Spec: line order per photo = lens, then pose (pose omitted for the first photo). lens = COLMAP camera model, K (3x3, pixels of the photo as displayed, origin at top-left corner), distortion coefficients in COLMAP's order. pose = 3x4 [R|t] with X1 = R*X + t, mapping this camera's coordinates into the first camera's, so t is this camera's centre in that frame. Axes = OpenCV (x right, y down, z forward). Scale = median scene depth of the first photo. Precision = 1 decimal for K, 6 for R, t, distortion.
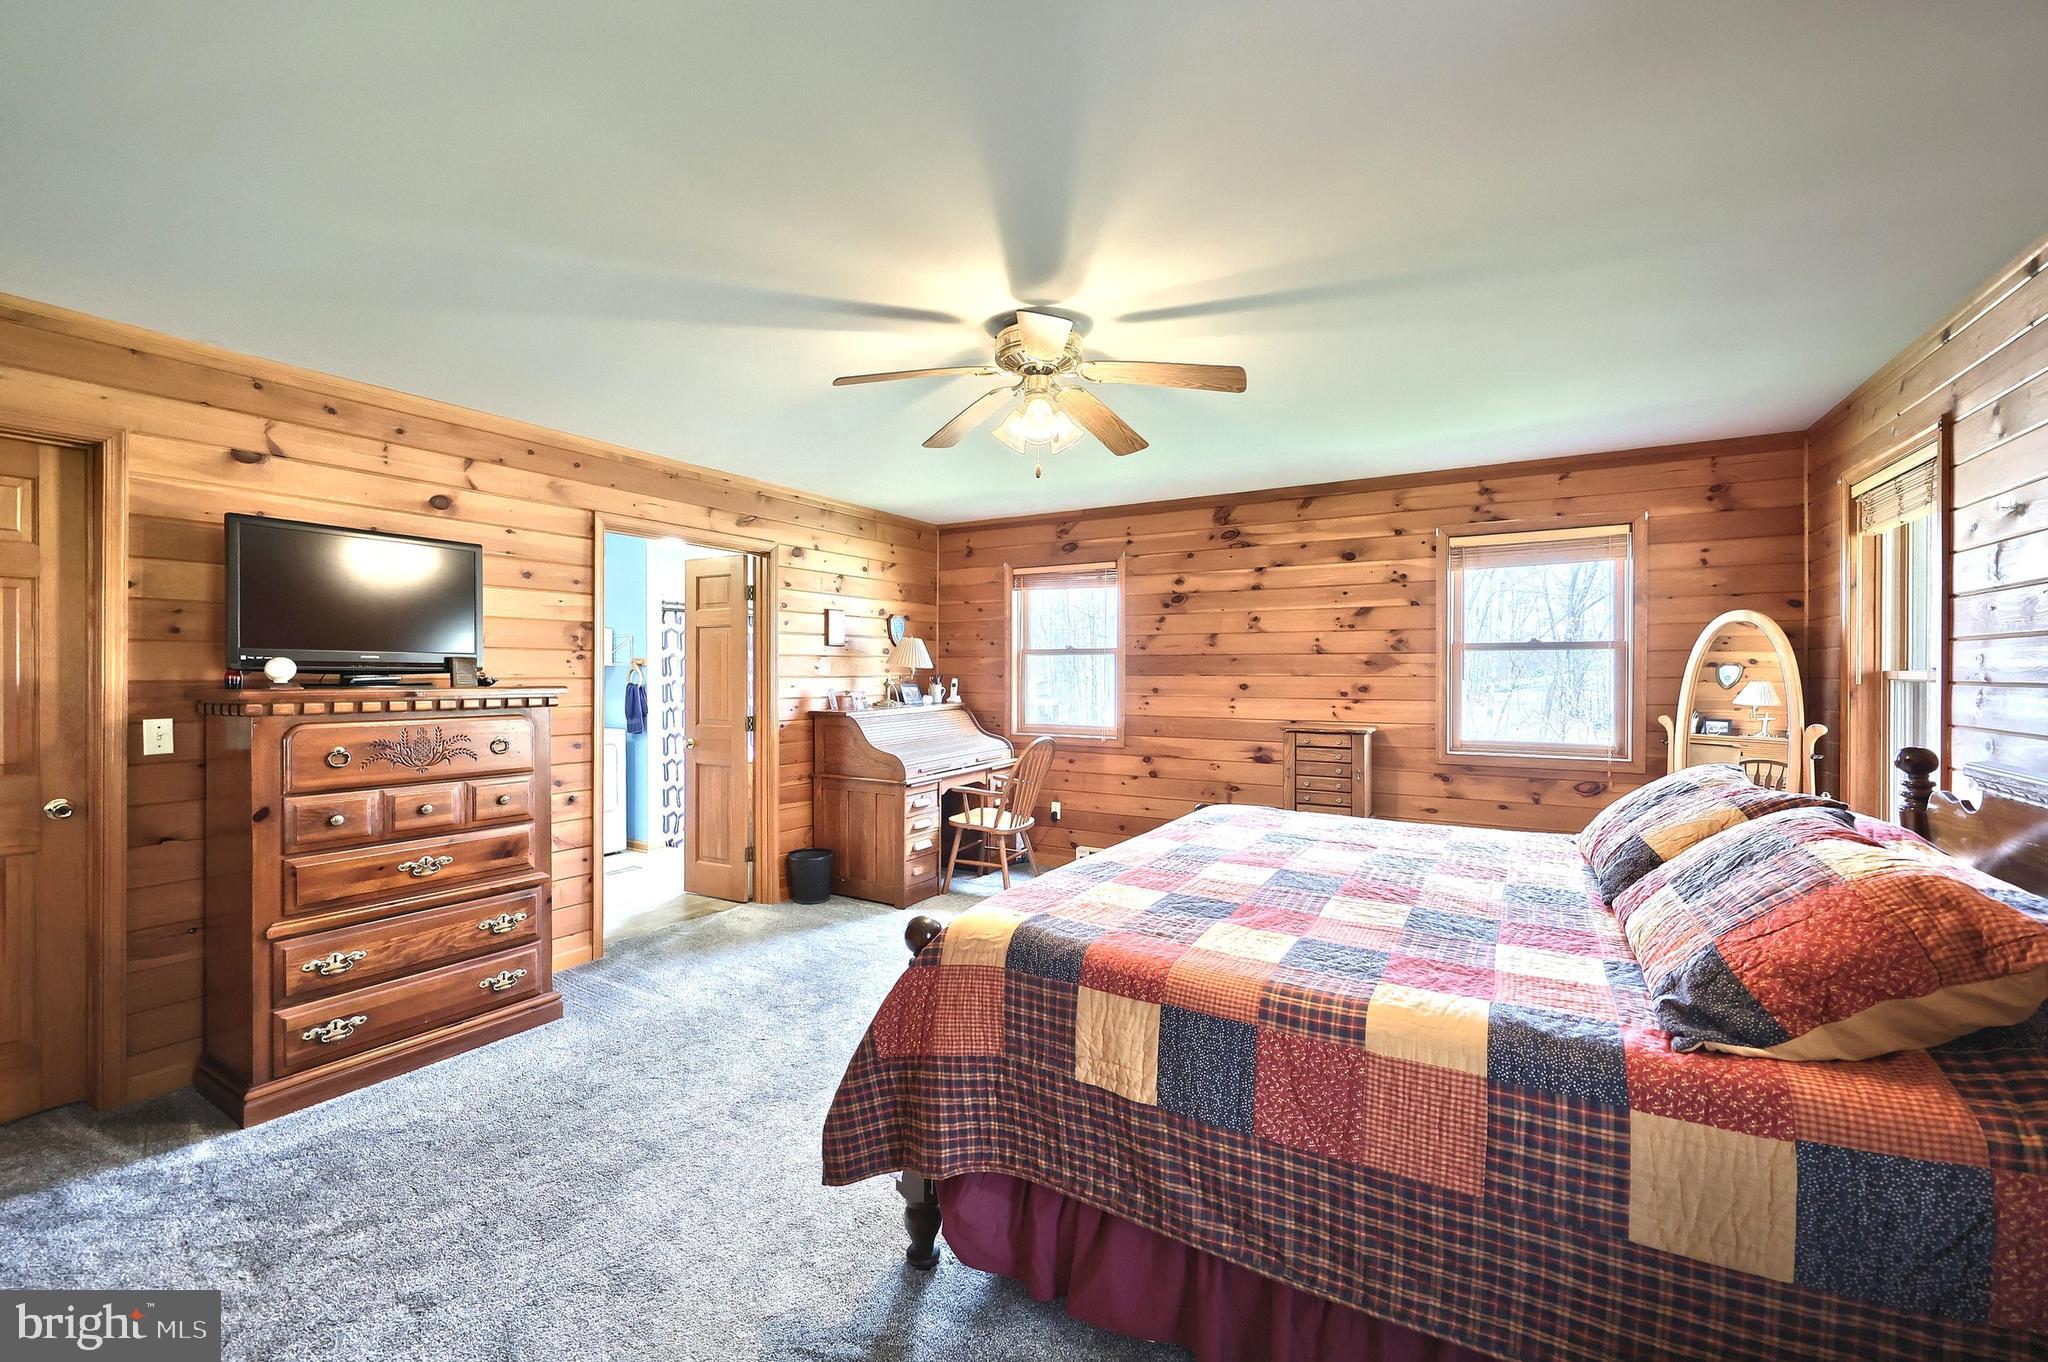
lens RADIAL K [[832.0, 0, 1014.6], [0, 832.0, 684.7], [0, 0, 1]] dist [-0.001263, -0.000203]
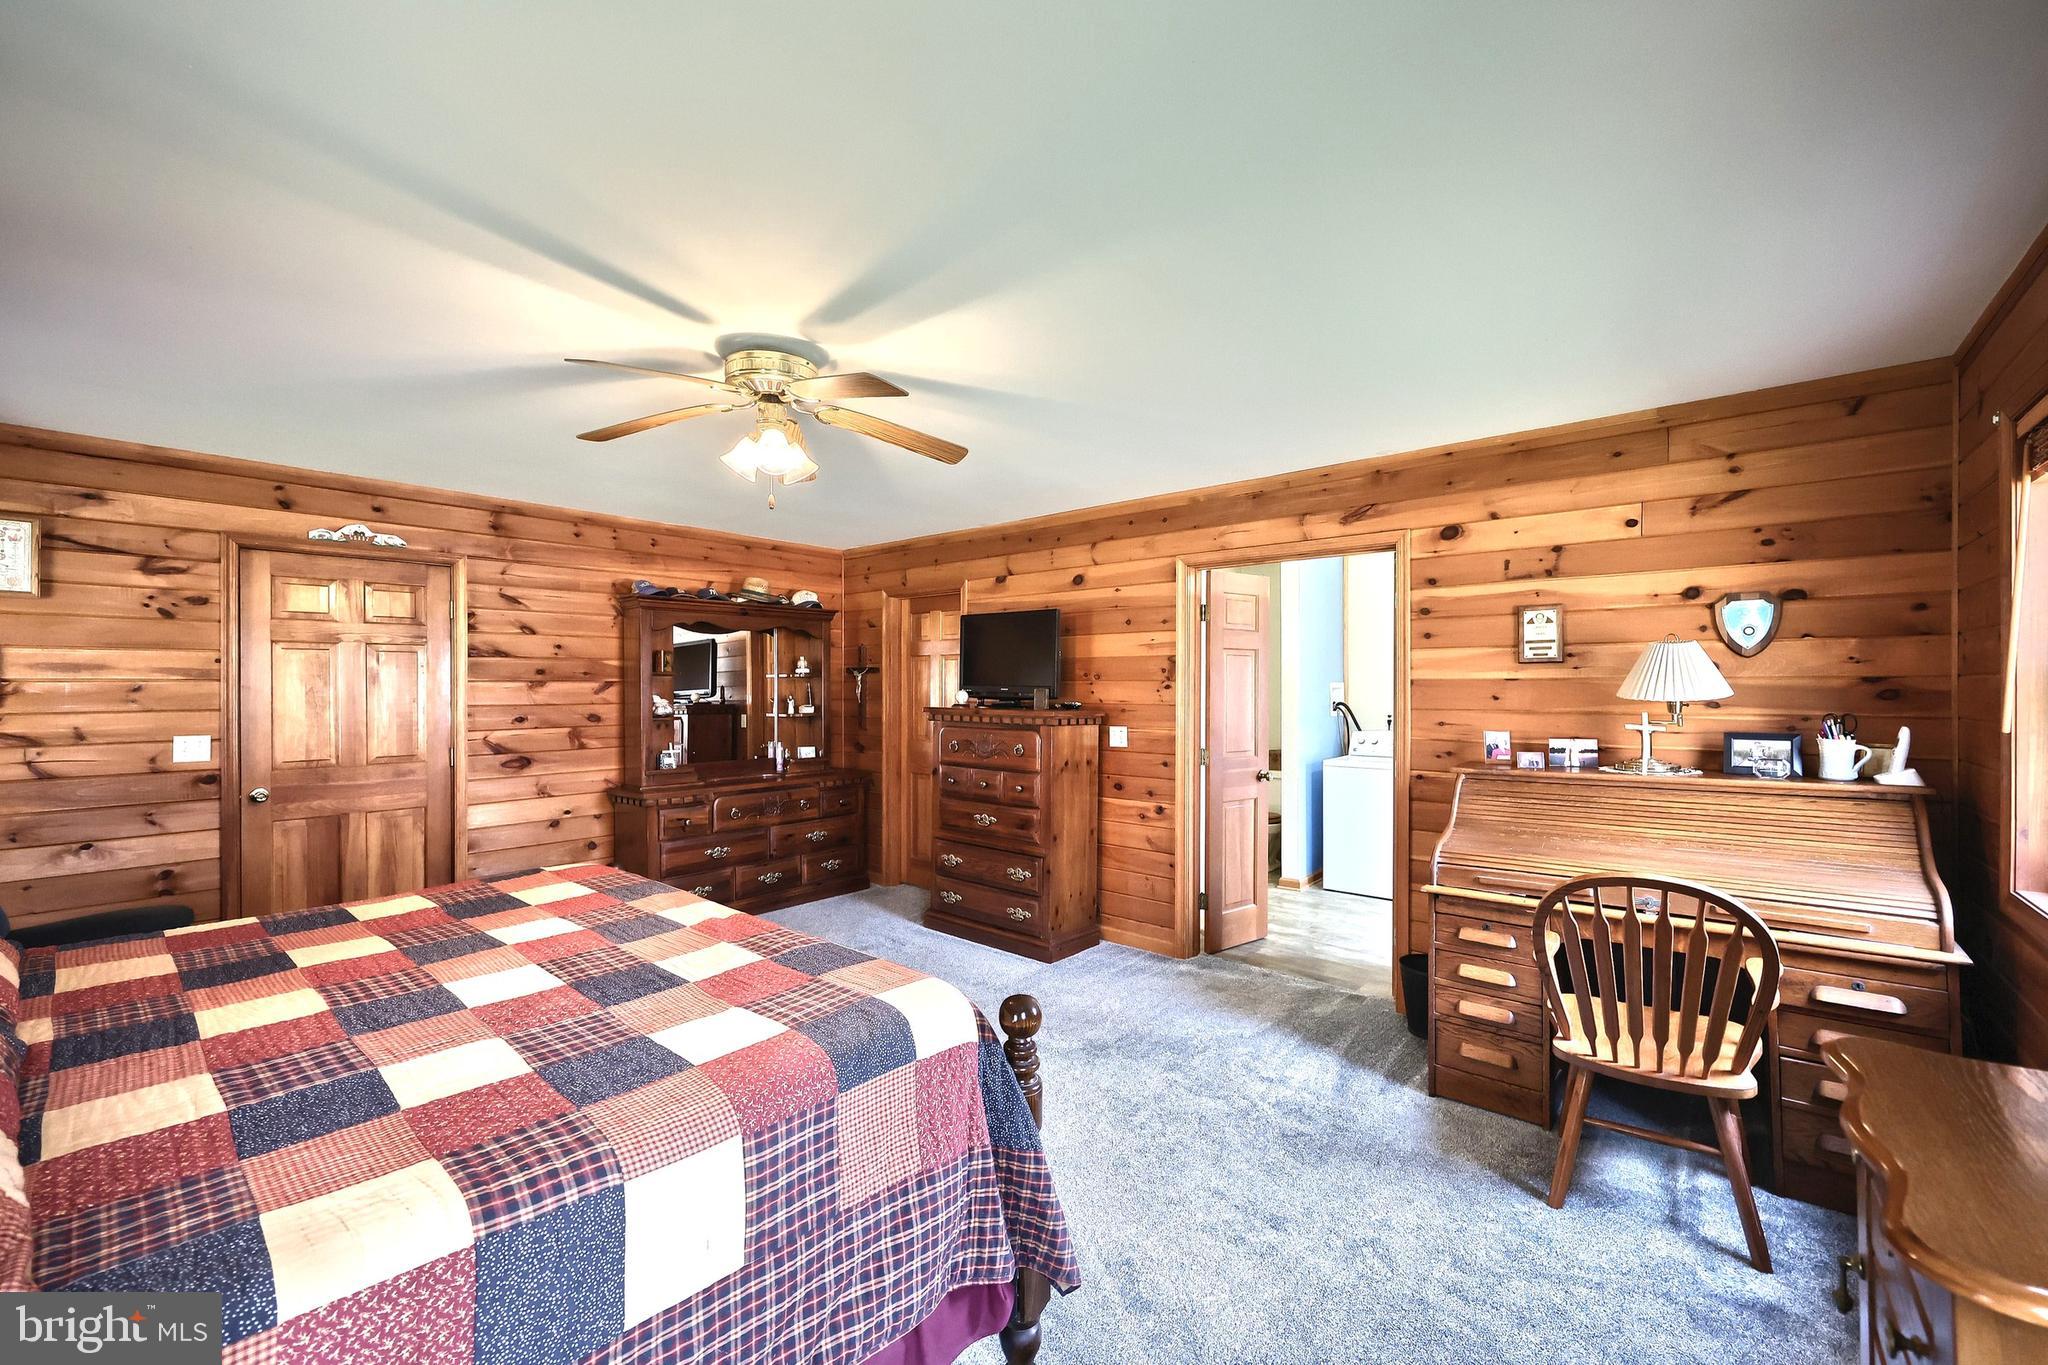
lens RADIAL K [[832.0, 0, 1014.6], [0, 832.0, 686.2], [0, 0, 1]] dist [-0.001263, -0.000203]
pose [[-0.171830, 0.000576, -0.985126, 0.542377], [-0.016369, 0.999860, 0.003440, -0.028871], [0.984991, 0.016717, -0.171797, 0.837639]]
